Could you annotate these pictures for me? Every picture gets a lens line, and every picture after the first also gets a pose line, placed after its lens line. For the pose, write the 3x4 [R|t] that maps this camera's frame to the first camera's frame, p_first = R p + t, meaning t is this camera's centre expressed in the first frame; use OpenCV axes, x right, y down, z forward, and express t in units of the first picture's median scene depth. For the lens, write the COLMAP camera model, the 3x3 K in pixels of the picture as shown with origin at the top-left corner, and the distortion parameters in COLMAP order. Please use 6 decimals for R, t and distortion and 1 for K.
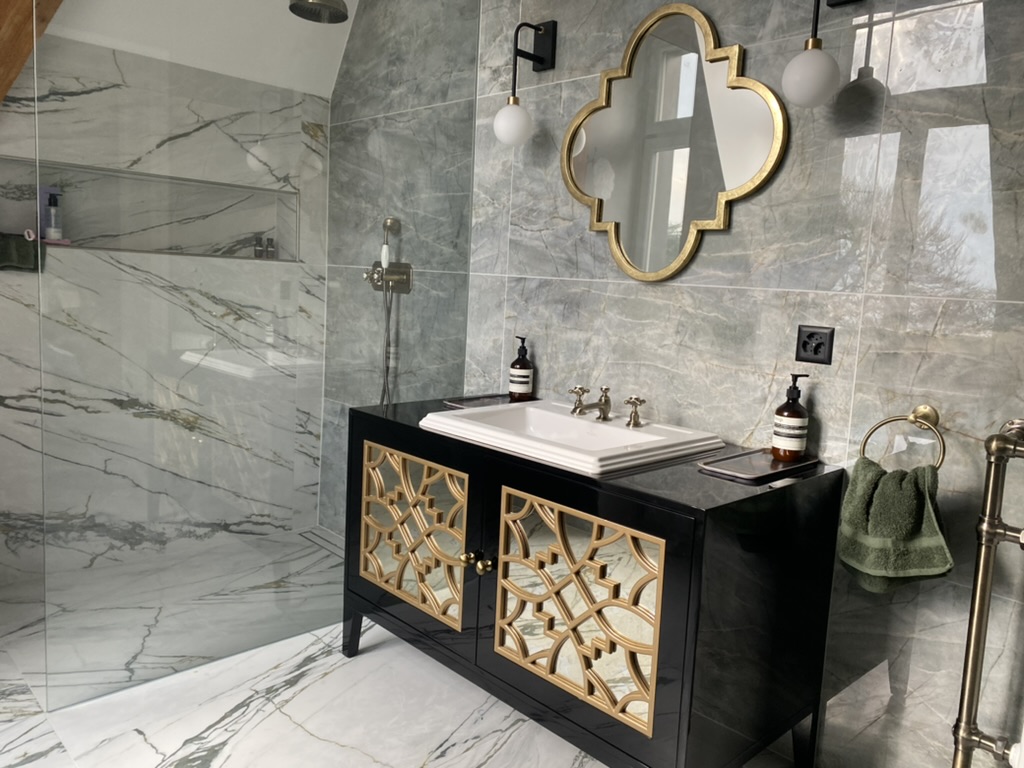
lens RADIAL K [[795.0, 0, 512.6], [0, 795.0, 378.4], [0, 0, 1]] dist [0.016247, 0.002595]
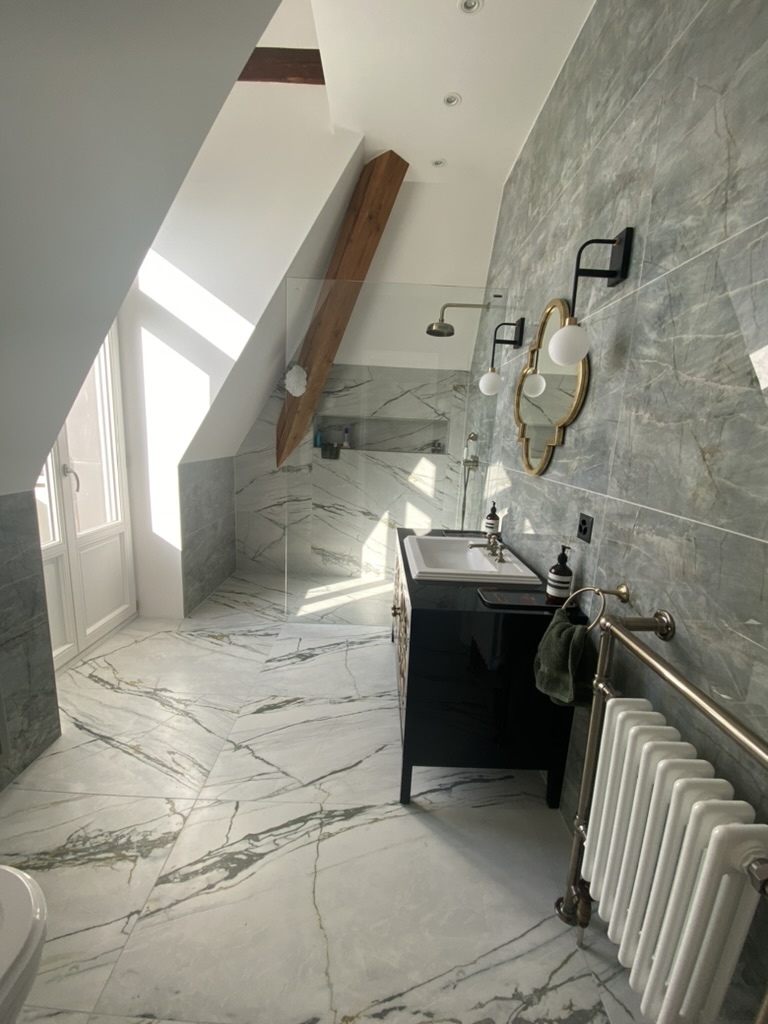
lens RADIAL K [[407.9, 0, 382.5], [0, 407.9, 518.7], [0, 0, 1]] dist [0.001922, -0.000098]
pose [[0.724473, 0.119652, -0.678839, 0.525924], [-0.093794, 0.992771, 0.074887, -0.068554], [0.682892, 0.009417, 0.730458, 0.180545]]
